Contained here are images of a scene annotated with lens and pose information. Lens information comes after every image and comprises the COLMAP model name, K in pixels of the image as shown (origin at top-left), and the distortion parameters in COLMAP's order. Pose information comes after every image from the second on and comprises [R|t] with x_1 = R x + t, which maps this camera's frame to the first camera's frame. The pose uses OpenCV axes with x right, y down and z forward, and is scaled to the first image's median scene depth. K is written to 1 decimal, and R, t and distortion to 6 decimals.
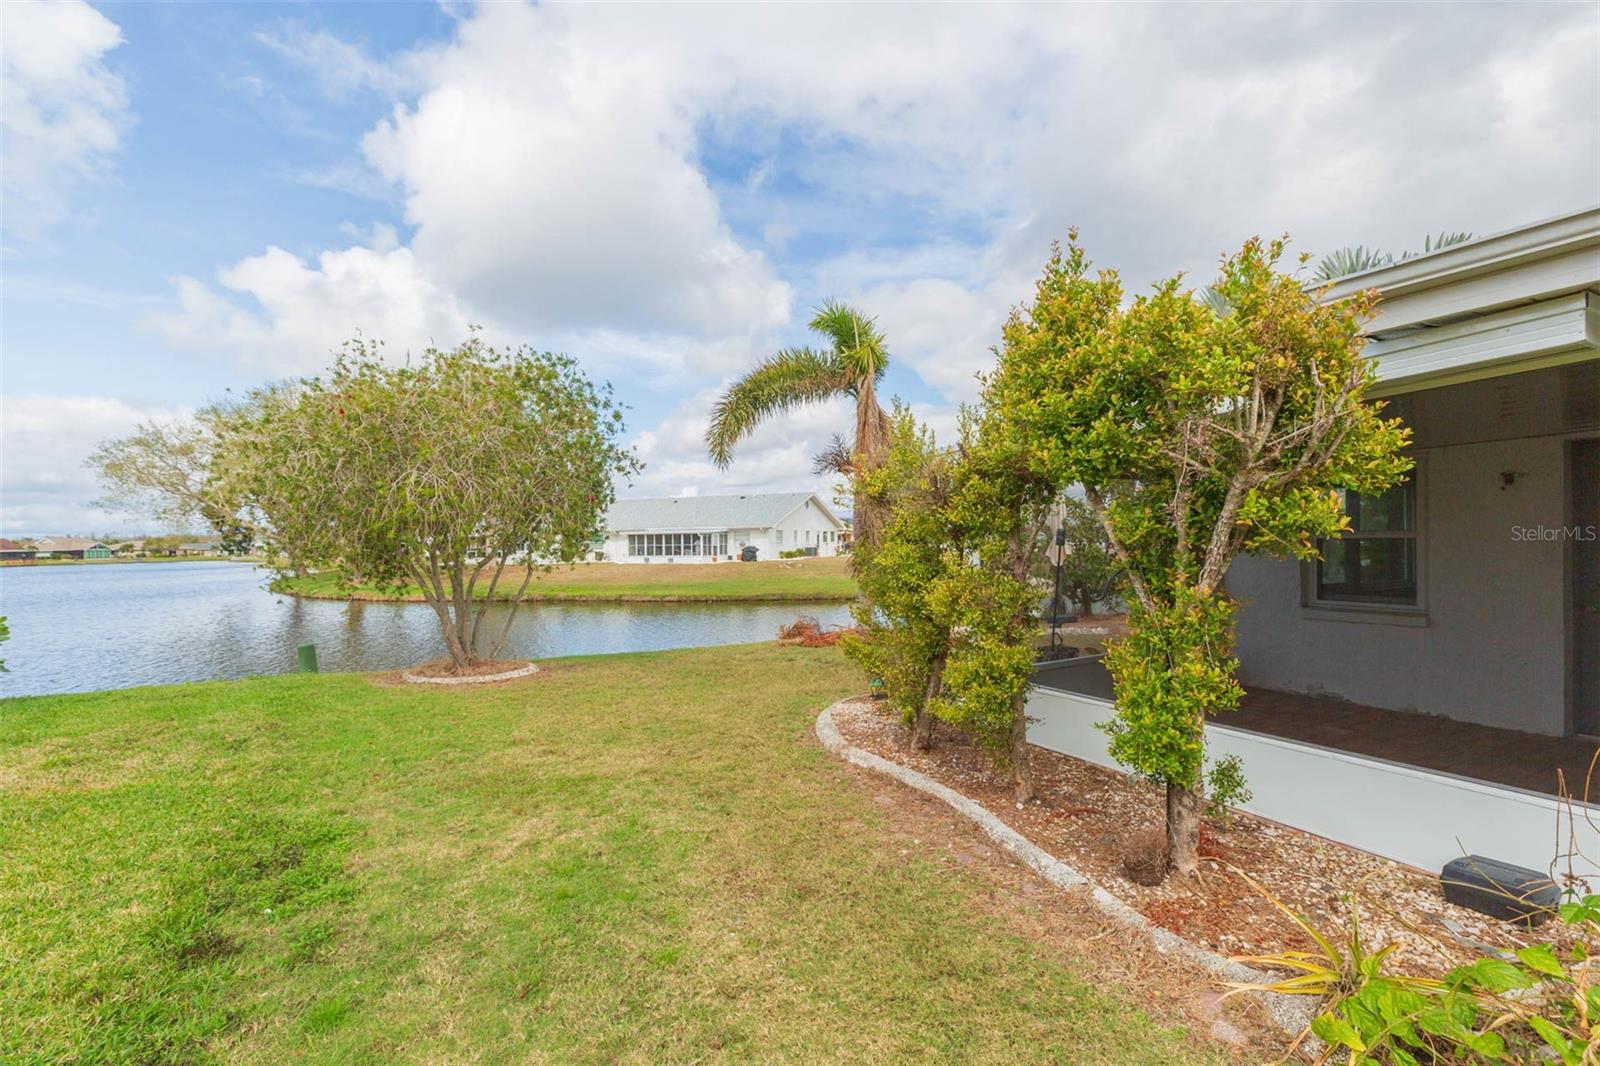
lens RADIAL K [[739.5, 0, 797.3], [0, 739.5, 538.6], [0, 0, 1]] dist [0.004993, 0.000697]
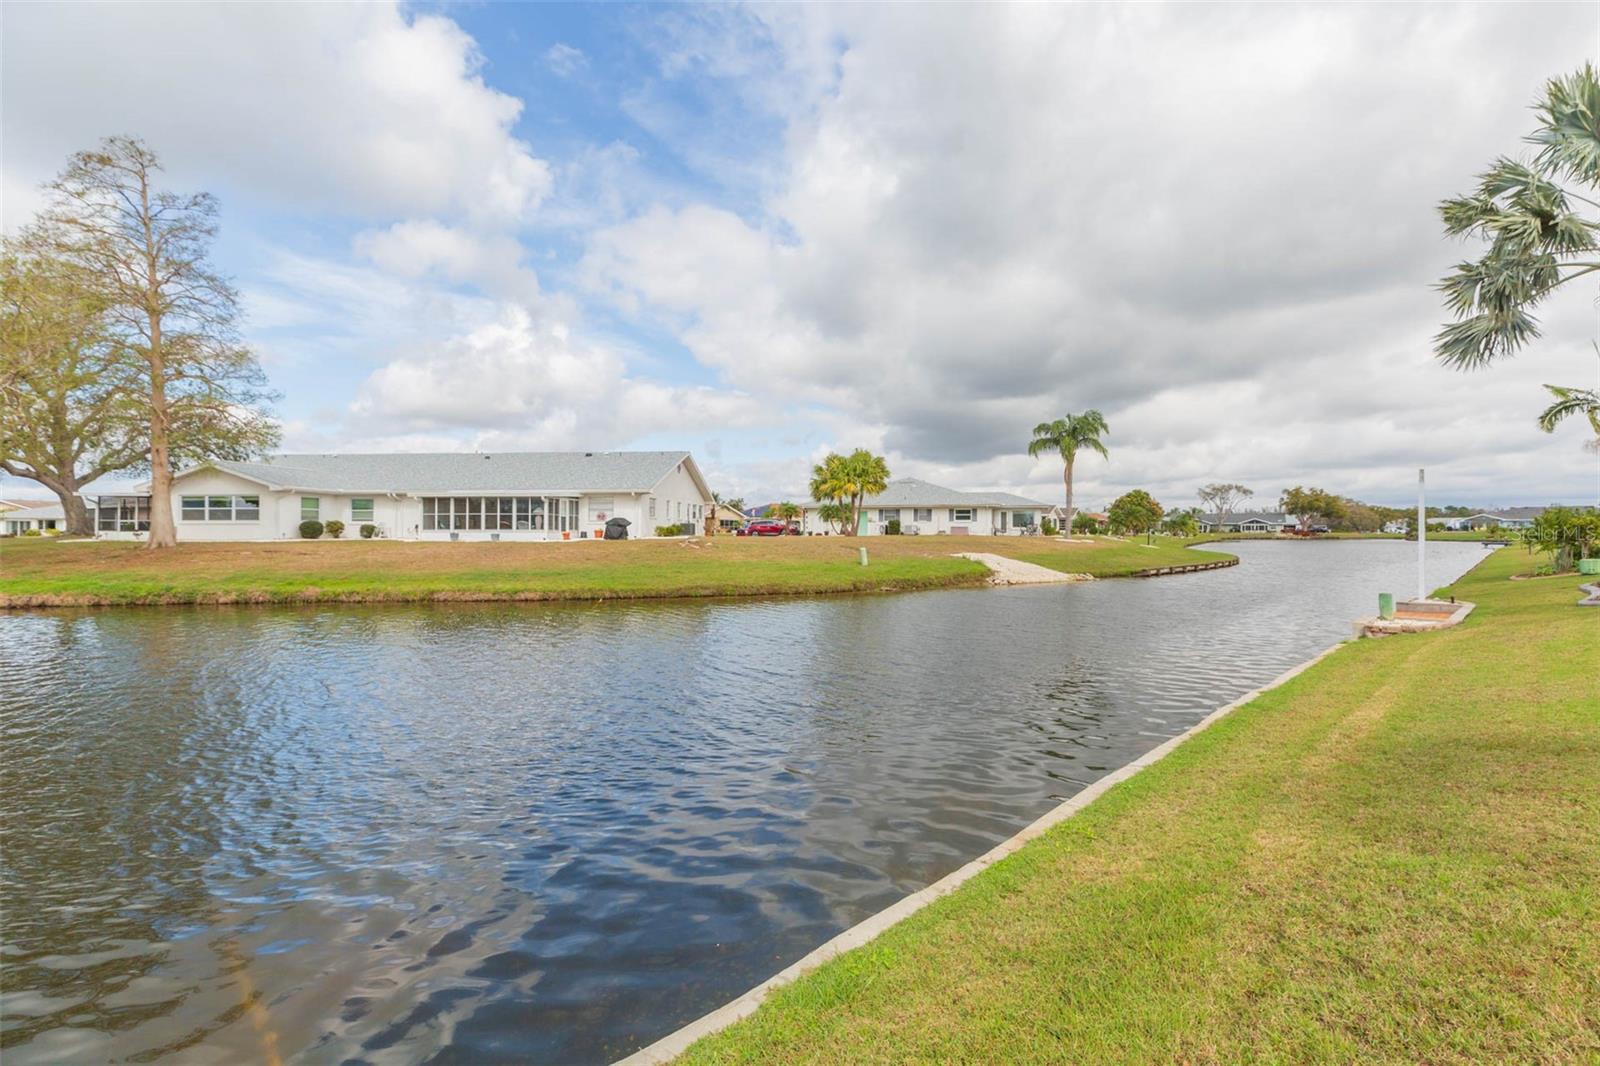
lens RADIAL K [[739.5, 0, 802.6], [0, 739.5, 532.2], [0, 0, 1]] dist [0.004993, 0.000697]
pose [[0.956530, 0.011491, 0.291407, -0.099576], [-0.012338, 0.999923, 0.001070, 0.020727], [-0.291373, -0.004619, 0.956598, 0.285618]]
